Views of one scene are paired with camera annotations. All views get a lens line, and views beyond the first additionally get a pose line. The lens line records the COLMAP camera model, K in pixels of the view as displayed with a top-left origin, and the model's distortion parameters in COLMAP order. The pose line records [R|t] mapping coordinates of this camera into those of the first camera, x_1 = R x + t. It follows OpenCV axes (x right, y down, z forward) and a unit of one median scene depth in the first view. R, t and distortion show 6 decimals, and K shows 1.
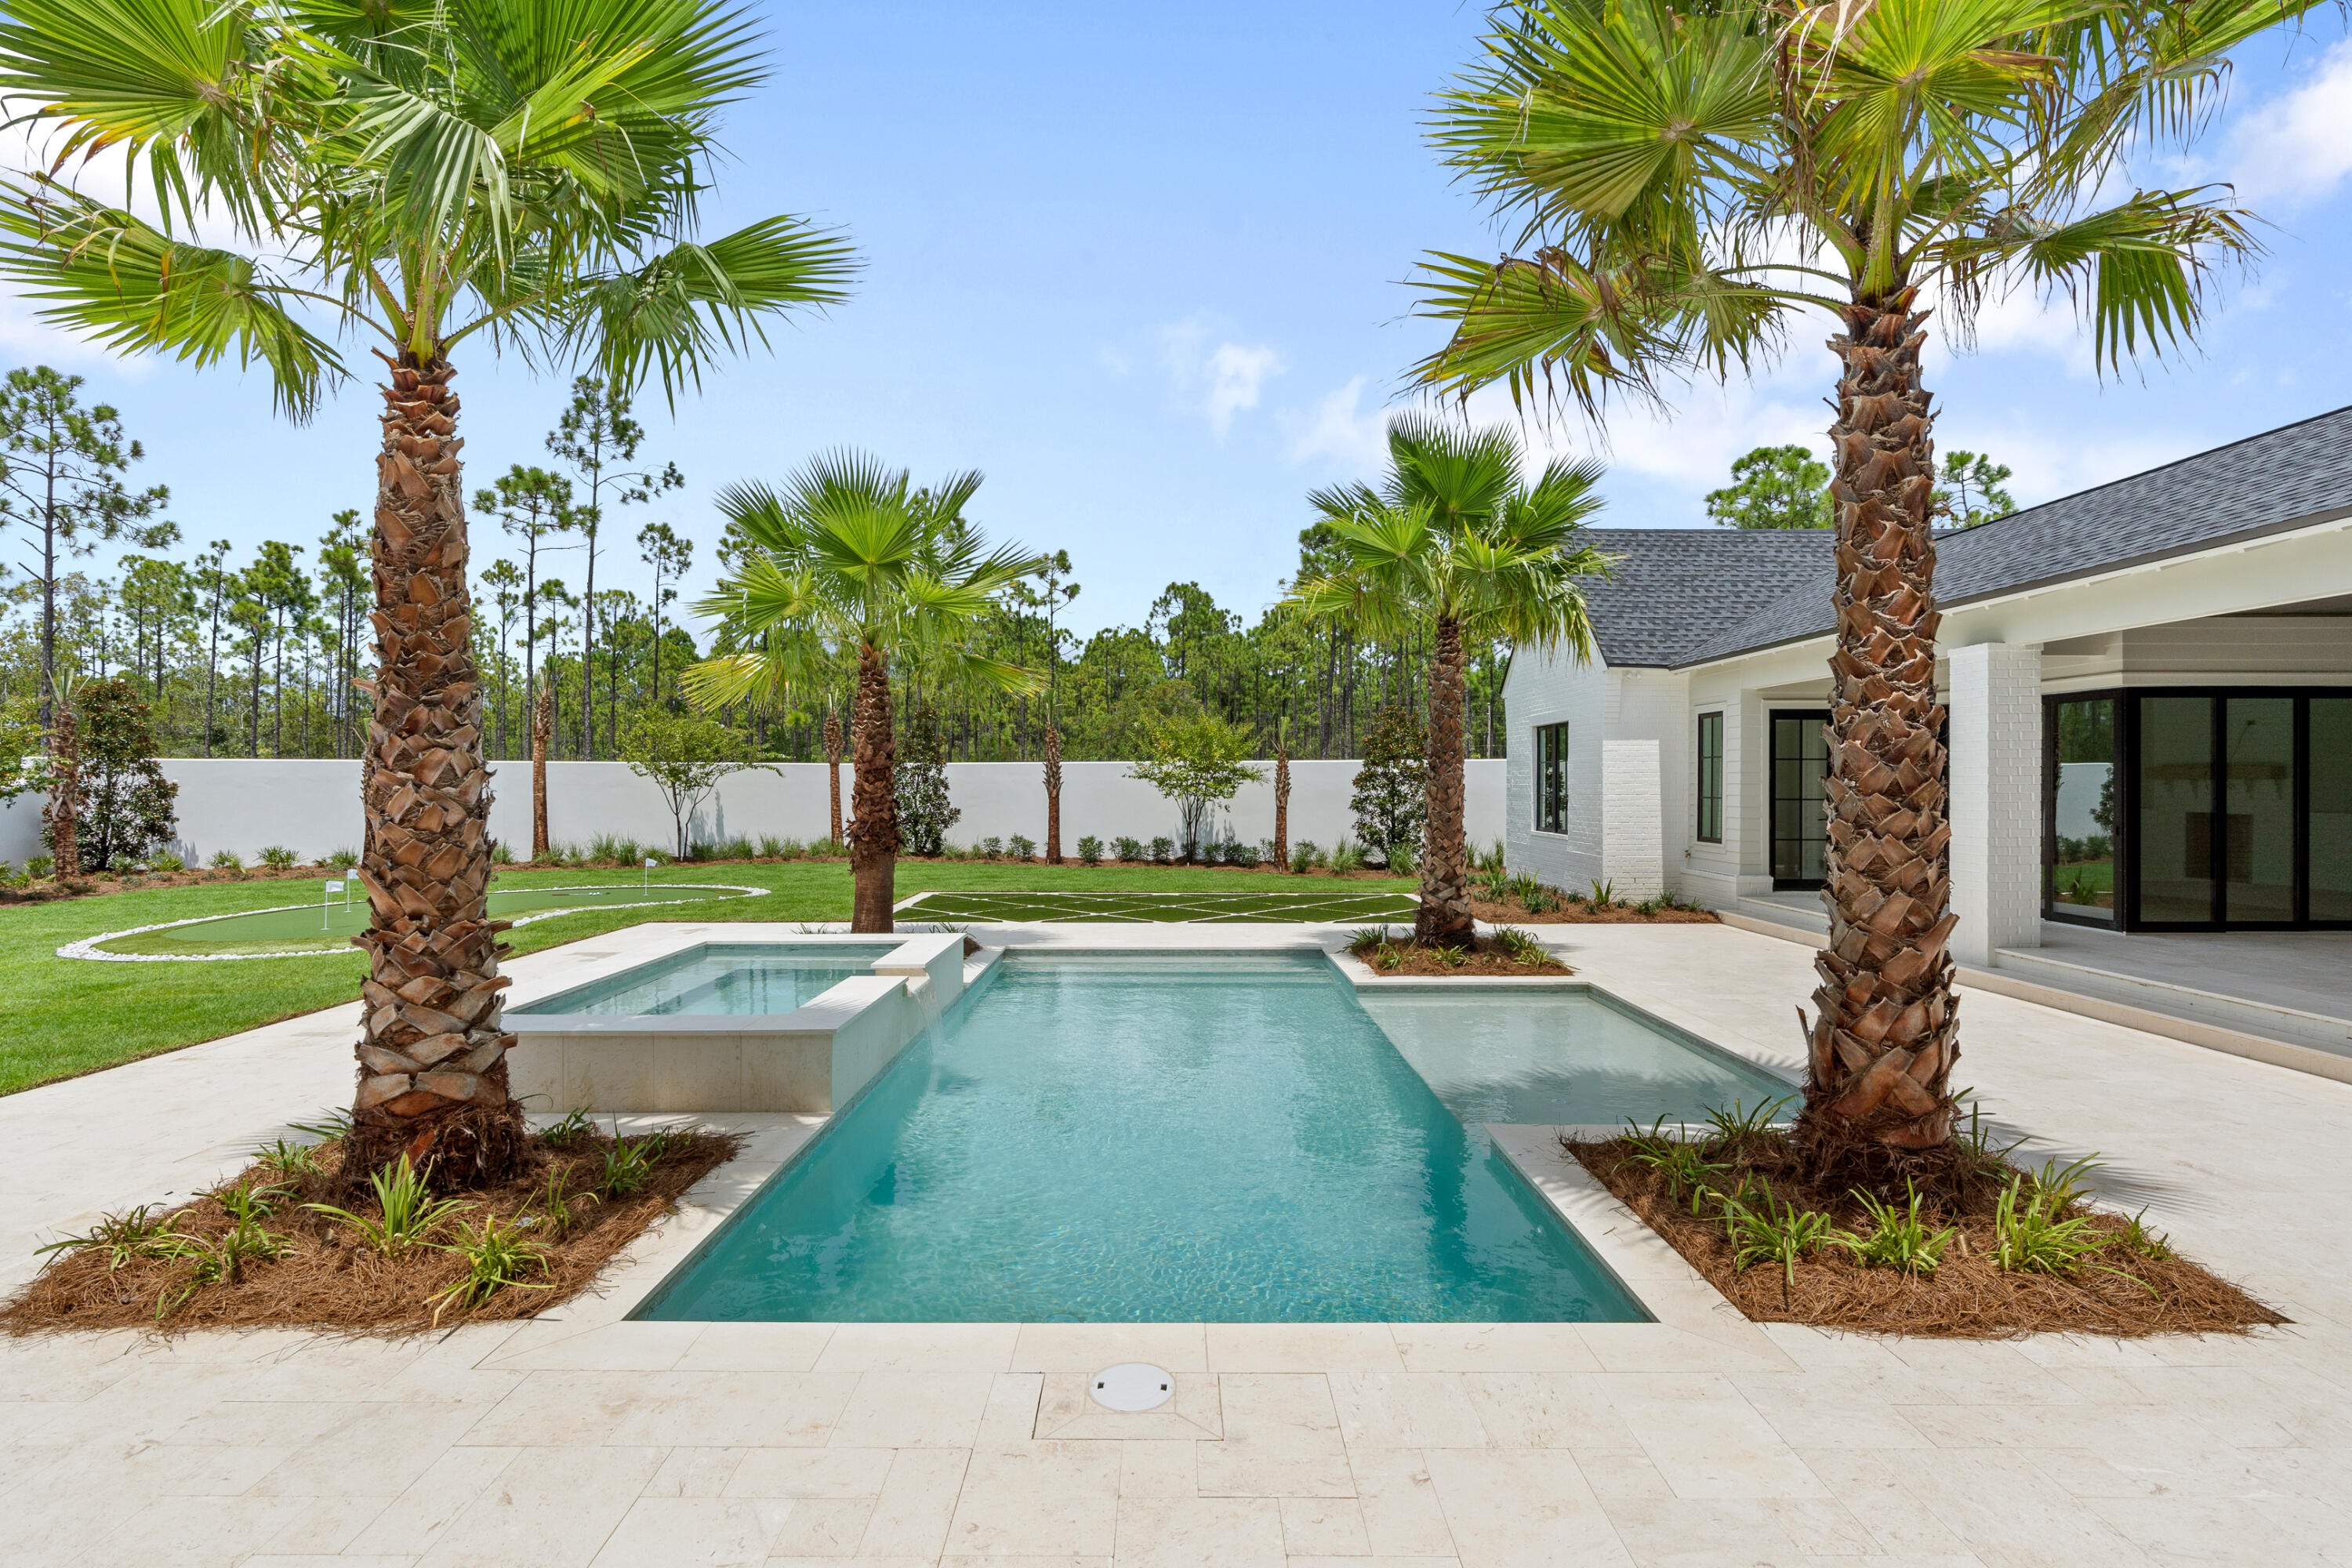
lens RADIAL K [[1090.3, 0, 1173.9], [0, 1090.3, 784.3], [0, 0, 1]] dist [-0.002691, 0.000746]
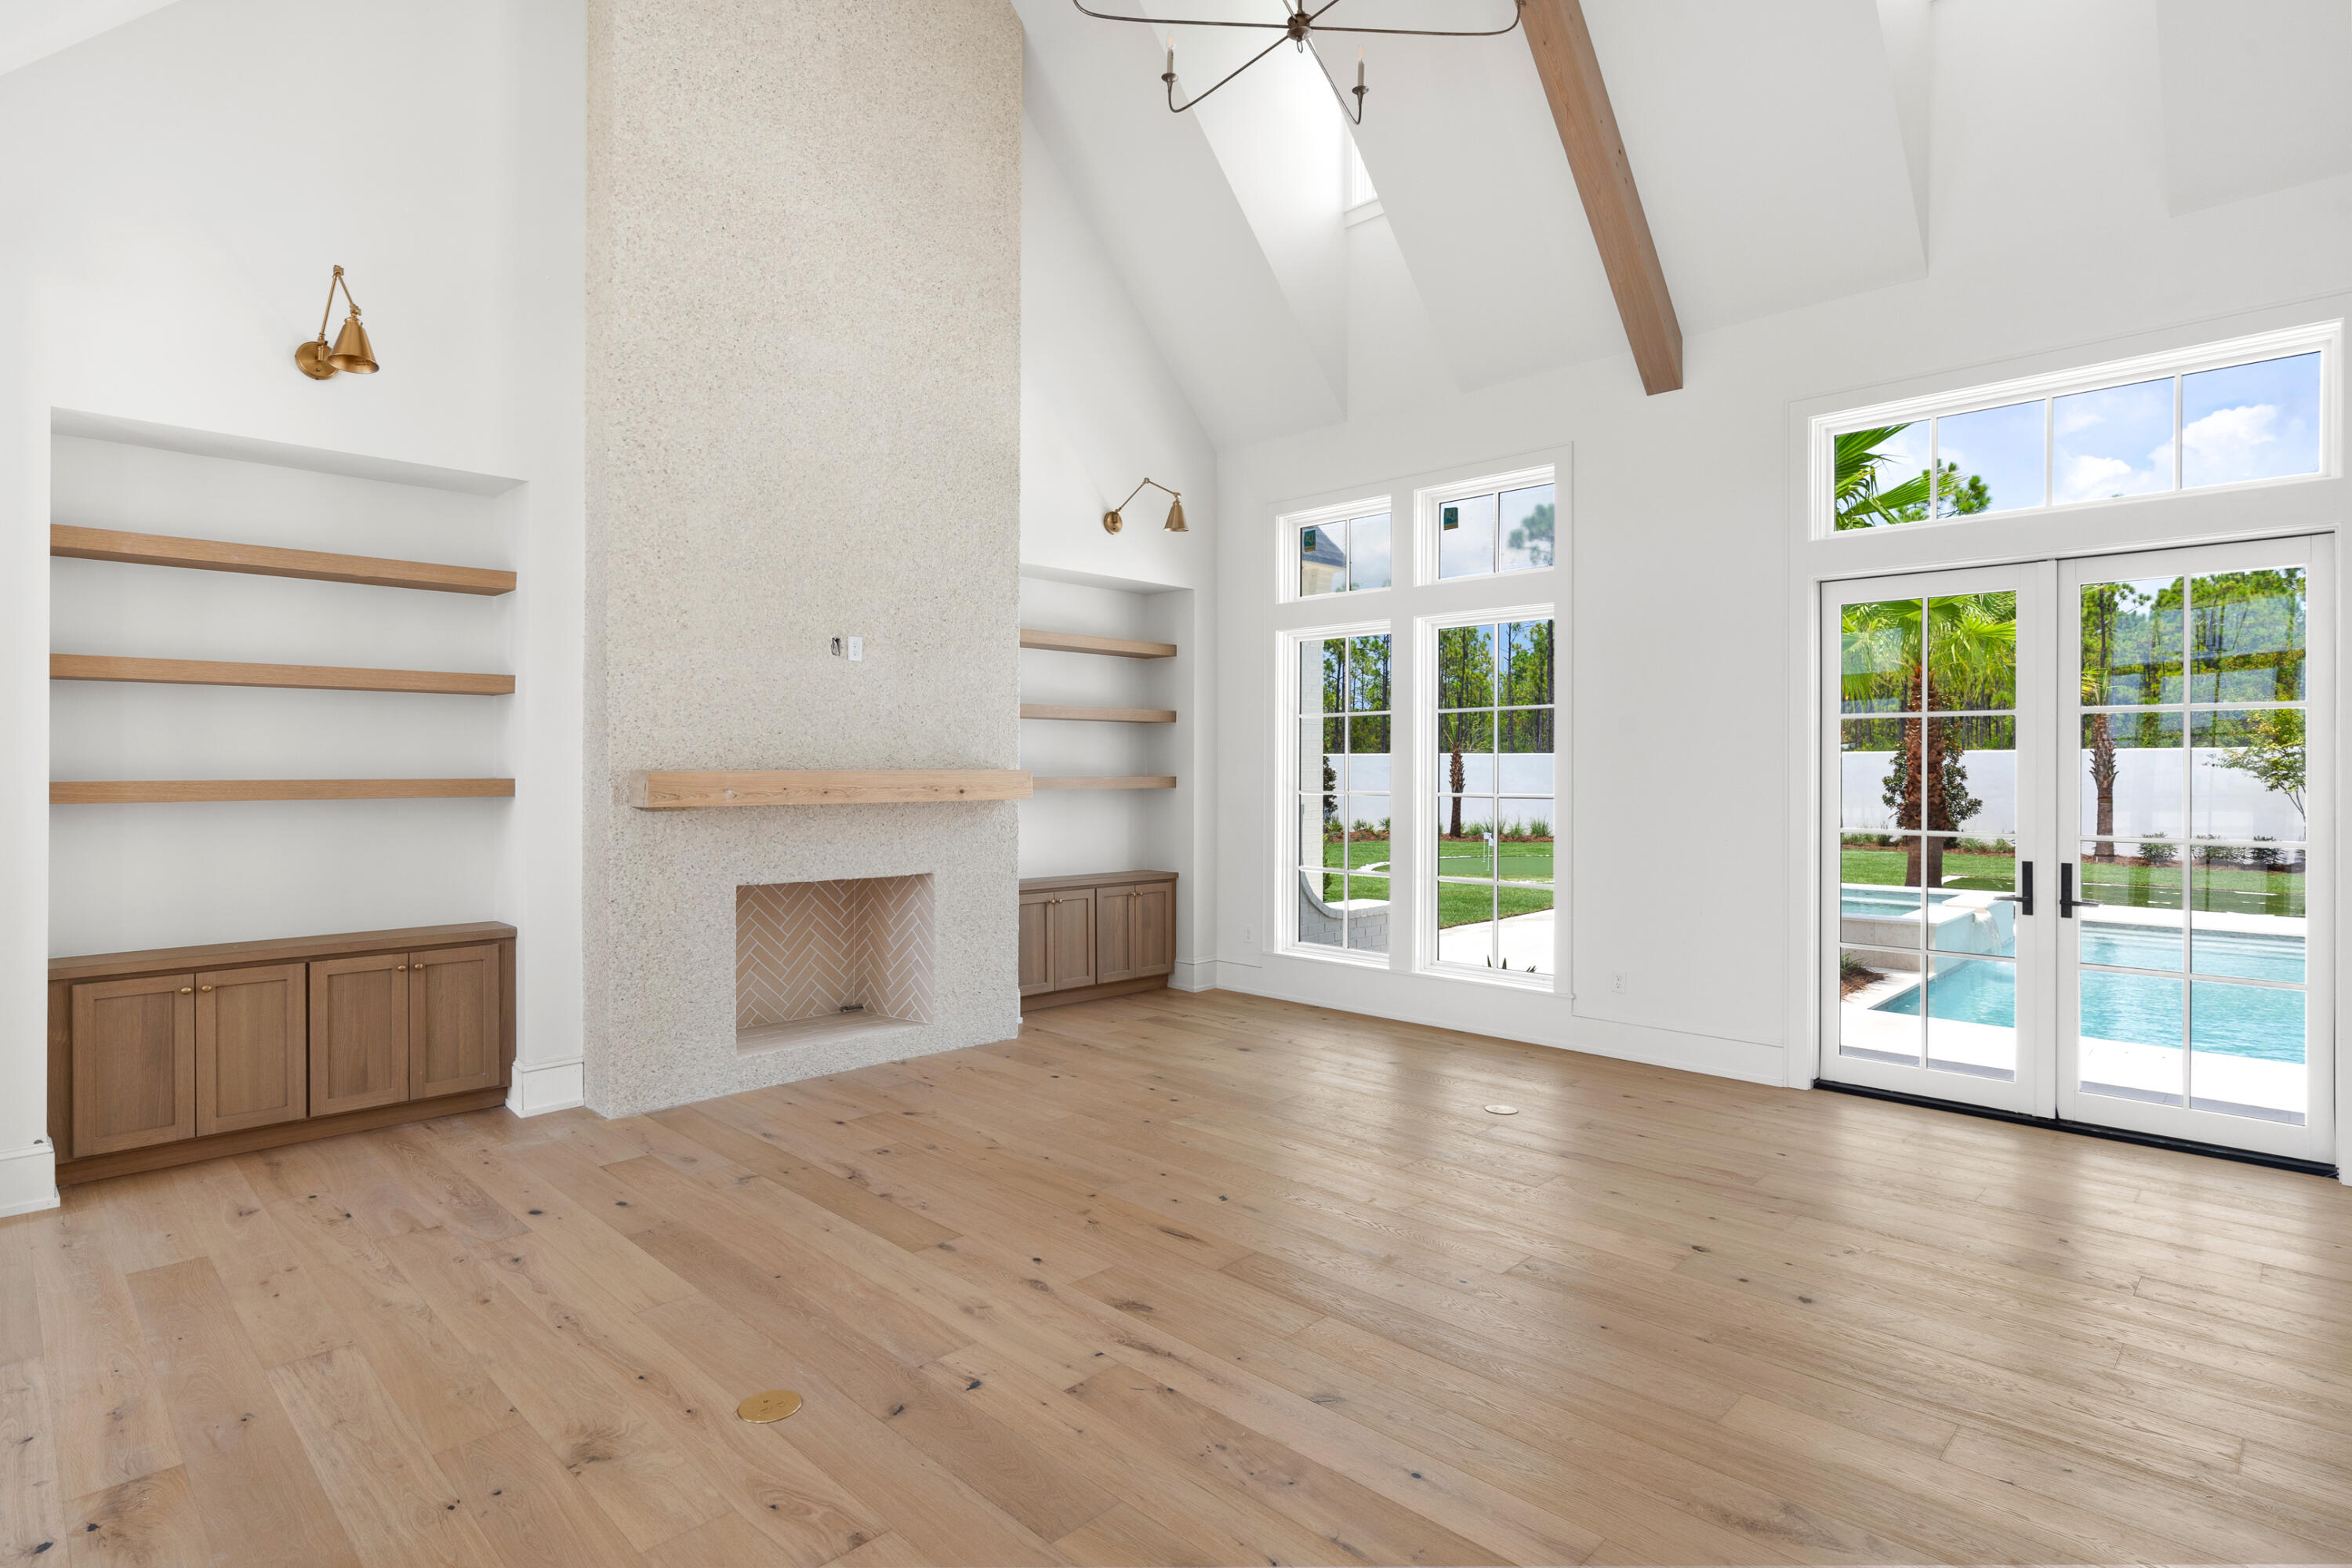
lens RADIAL K [[1187.6, 0, 1160.6], [0, 1187.6, 778.5], [0, 0, 1]] dist [-0.016529, -0.000455]
pose [[0.706646, 0.005780, -0.707544, 0.024420], [-0.002162, 0.999980, 0.006009, -0.000491], [0.707564, -0.002717, 0.706644, -0.226245]]
